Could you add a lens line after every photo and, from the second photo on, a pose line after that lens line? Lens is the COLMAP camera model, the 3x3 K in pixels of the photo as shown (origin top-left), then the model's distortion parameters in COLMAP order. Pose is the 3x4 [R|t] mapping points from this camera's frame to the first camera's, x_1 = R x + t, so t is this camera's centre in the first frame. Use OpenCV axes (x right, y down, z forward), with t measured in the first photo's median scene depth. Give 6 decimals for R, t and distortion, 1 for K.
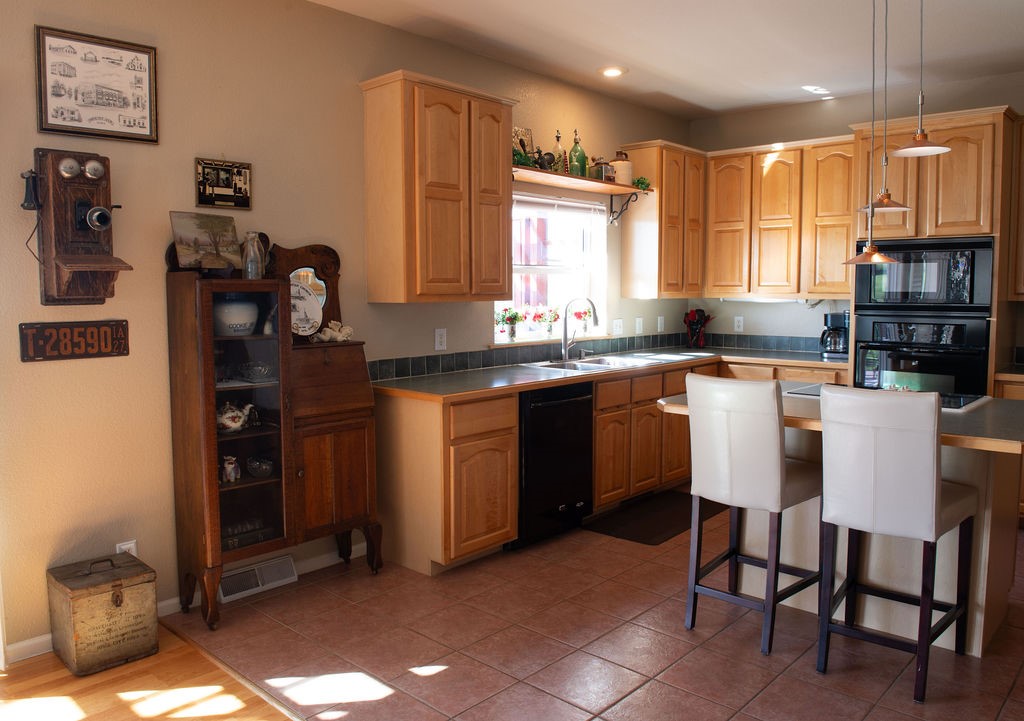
lens RADIAL K [[777.0, 0, 501.5], [0, 777.0, 355.0], [0, 0, 1]] dist [-0.043965, -0.004633]
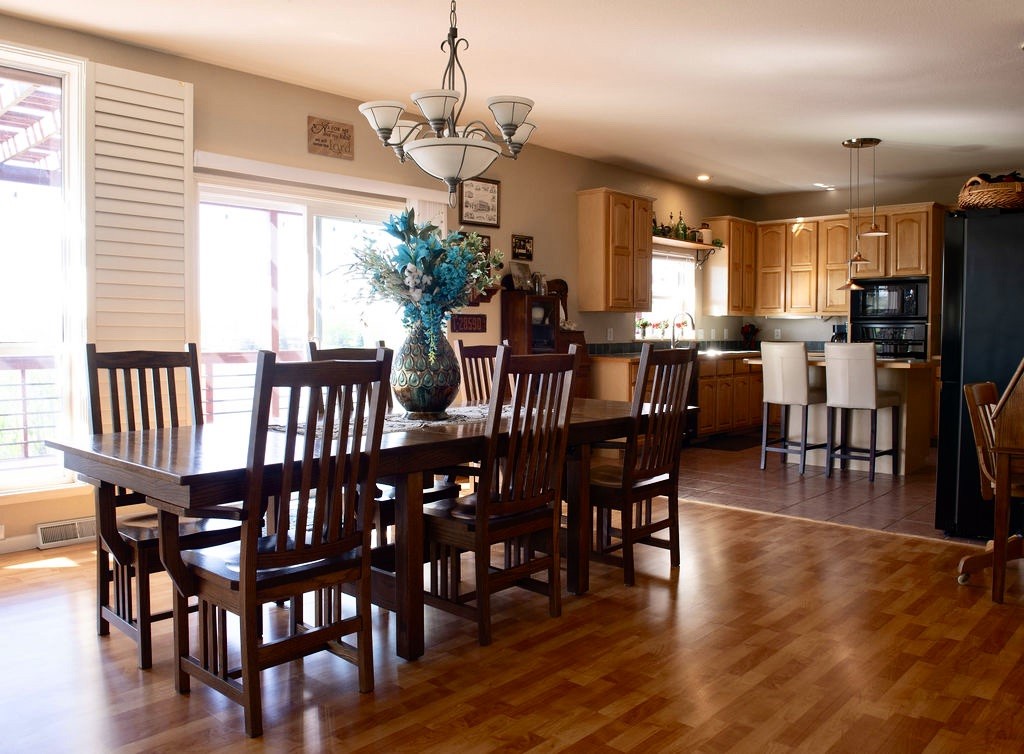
lens RADIAL K [[817.3, 0, 515.4], [0, 817.3, 371.6], [0, 0, 1]] dist [-0.045716, -0.000199]
pose [[0.999976, 0.002798, 0.006324, -0.291878], [-0.002565, 0.999328, -0.036557, 0.125571], [-0.006422, 0.036540, 0.999312, -0.788684]]
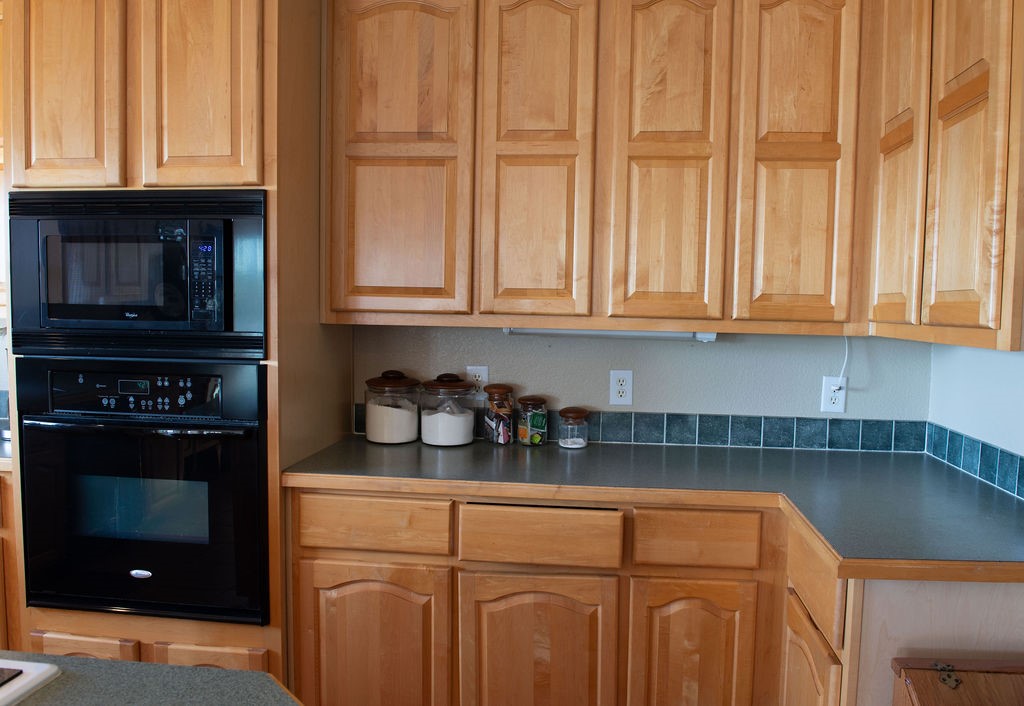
lens RADIAL K [[804.5, 0, 512.9], [0, 804.5, 353.9], [0, 0, 1]] dist [-0.050886, -0.001828]
pose [[0.805048, -0.020125, 0.592869, 0.453708], [0.029260, 0.999555, -0.005801, -0.044217], [-0.592488, 0.022017, 0.805278, 0.487110]]
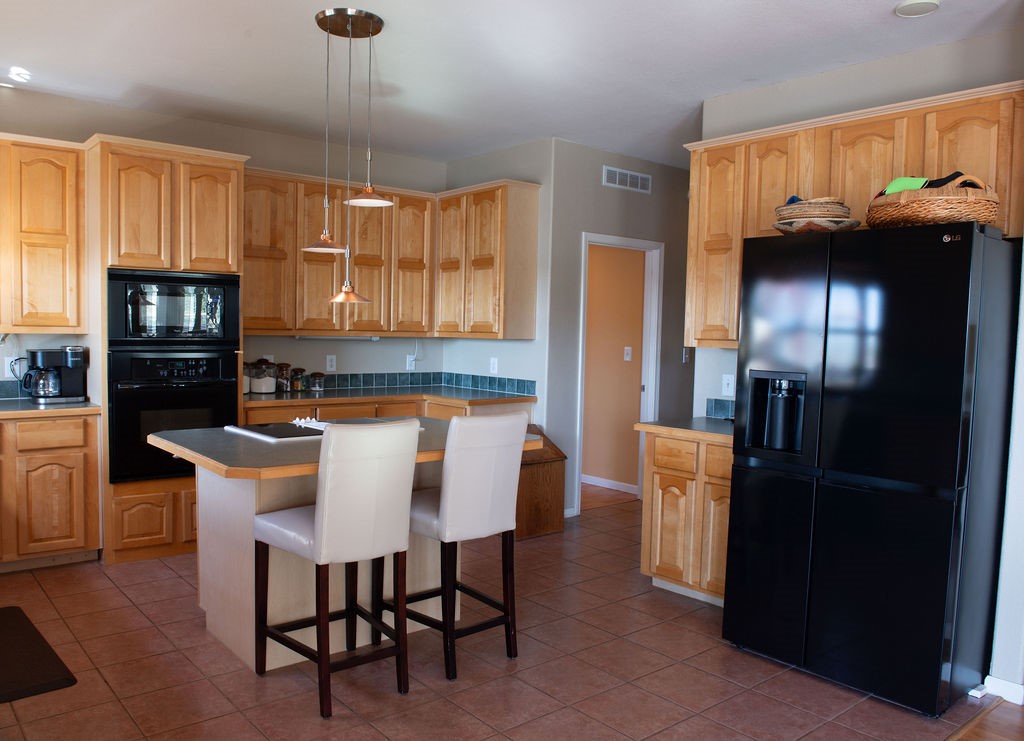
lens RADIAL K [[789.6, 0, 518.9], [0, 789.6, 390.0], [0, 0, 1]] dist [-0.057100, -0.004781]
pose [[0.125174, -0.069254, 0.989715, -0.394240], [0.063489, 0.996075, 0.061669, -0.035836], [-0.990101, 0.055117, 0.129080, 0.455418]]
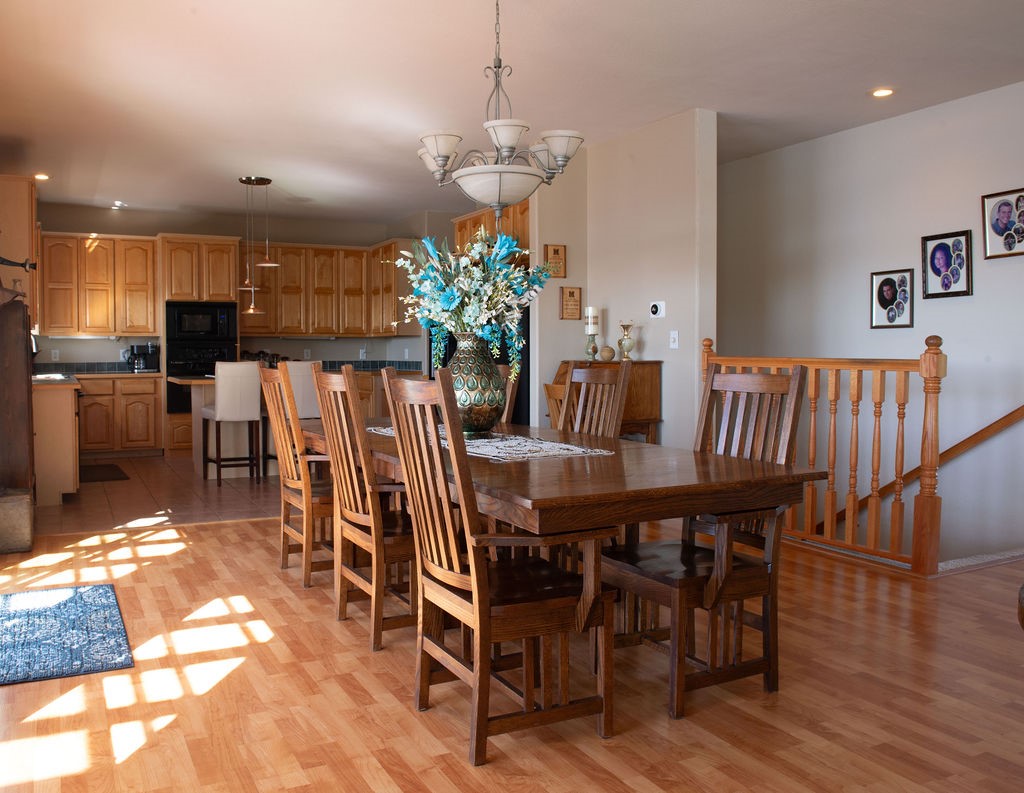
lens RADIAL K [[820.8, 0, 505.3], [0, 820.8, 390.1], [0, 0, 1]] dist [-0.086795, 0.002954]
pose [[0.323709, -0.044010, 0.945133, -1.068175], [0.081817, 0.996478, 0.018378, 0.083101], [-0.942613, 0.071379, 0.326170, -0.303215]]
